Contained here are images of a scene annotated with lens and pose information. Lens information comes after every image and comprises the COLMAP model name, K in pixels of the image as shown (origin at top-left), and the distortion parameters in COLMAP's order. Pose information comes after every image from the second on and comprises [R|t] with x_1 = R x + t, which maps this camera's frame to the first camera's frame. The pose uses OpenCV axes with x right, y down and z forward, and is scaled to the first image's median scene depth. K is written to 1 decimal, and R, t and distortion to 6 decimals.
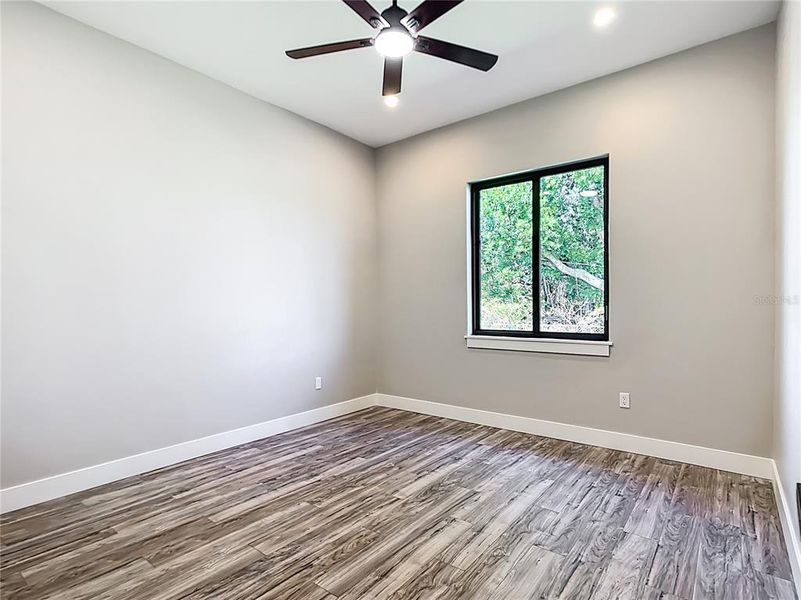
lens RADIAL K [[413.2, 0, 400.0], [0, 413.2, 302.1], [0, 0, 1]] dist [-0.005659, 0.004676]
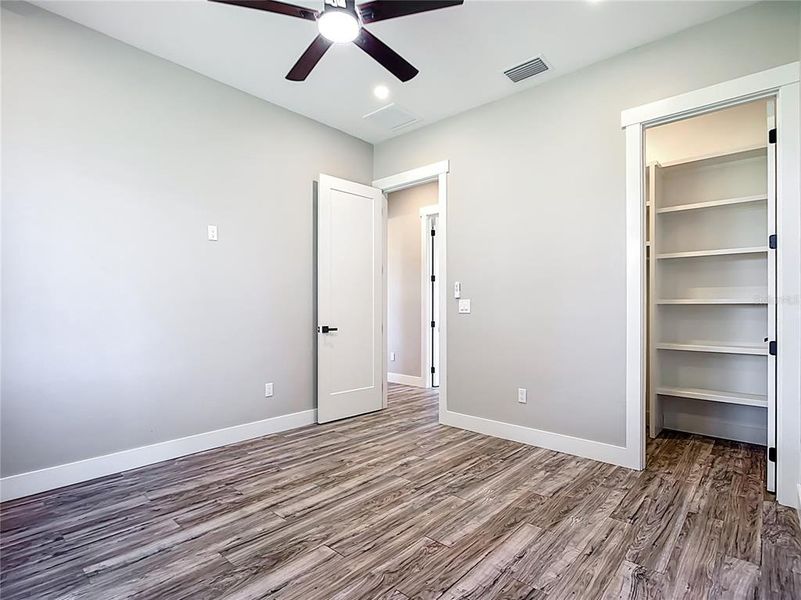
lens RADIAL K [[413.2, 0, 401.8], [0, 413.2, 303.9], [0, 0, 1]] dist [-0.005659, 0.004676]
pose [[-0.997720, 0.007687, 0.067056, -0.225407], [0.006404, 0.999793, -0.019331, 0.033374], [-0.067191, -0.018857, -0.997562, 2.037609]]
